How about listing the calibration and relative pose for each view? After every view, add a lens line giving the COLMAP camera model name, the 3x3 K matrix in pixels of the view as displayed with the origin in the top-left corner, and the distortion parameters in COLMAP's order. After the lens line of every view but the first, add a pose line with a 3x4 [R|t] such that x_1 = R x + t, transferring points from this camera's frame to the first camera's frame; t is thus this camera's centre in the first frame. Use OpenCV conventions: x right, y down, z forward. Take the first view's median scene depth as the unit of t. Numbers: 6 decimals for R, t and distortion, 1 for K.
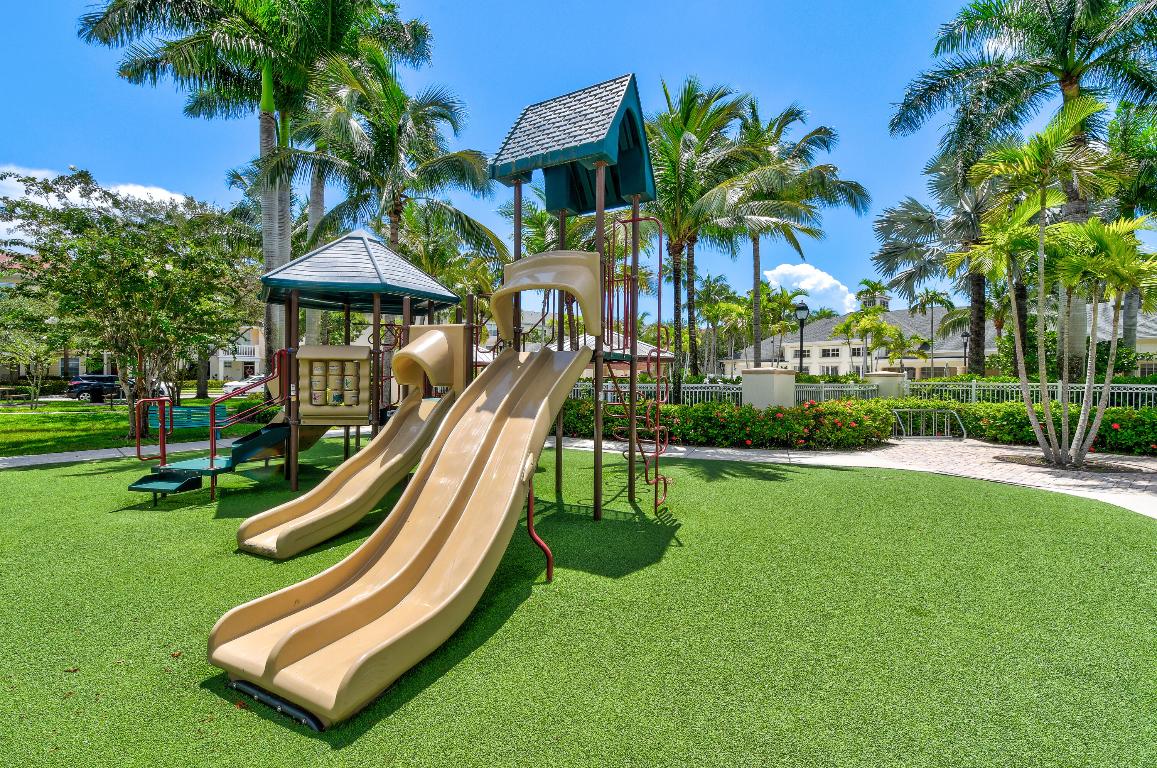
lens RADIAL K [[511.4, 0, 578.5], [0, 511.4, 384.0], [0, 0, 1]] dist [0.033090, -0.016120]
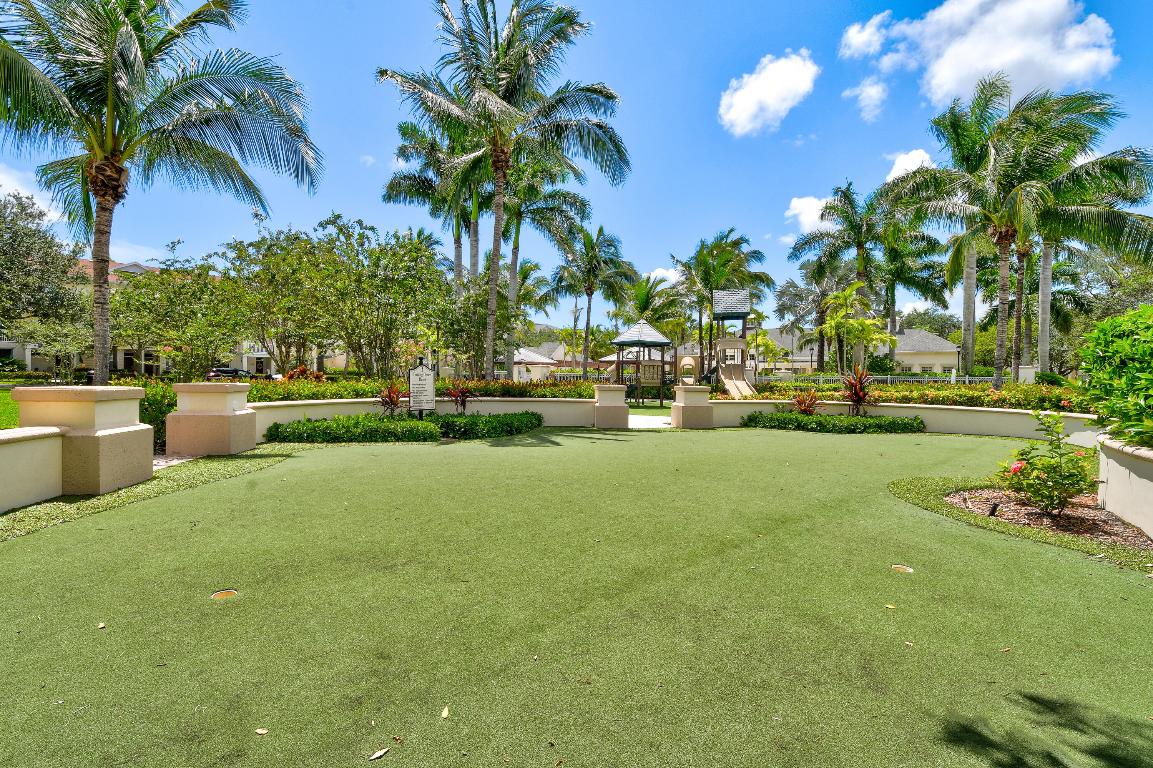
lens RADIAL K [[509.7, 0, 576.5], [0, 509.7, 384.0], [0, 0, 1]] dist [0.033090, -0.016120]
pose [[0.974099, -0.007917, 0.225985, -0.571030], [0.008376, 0.999964, -0.001075, 0.022288], [-0.225968, 0.002940, 0.974130, -0.678688]]
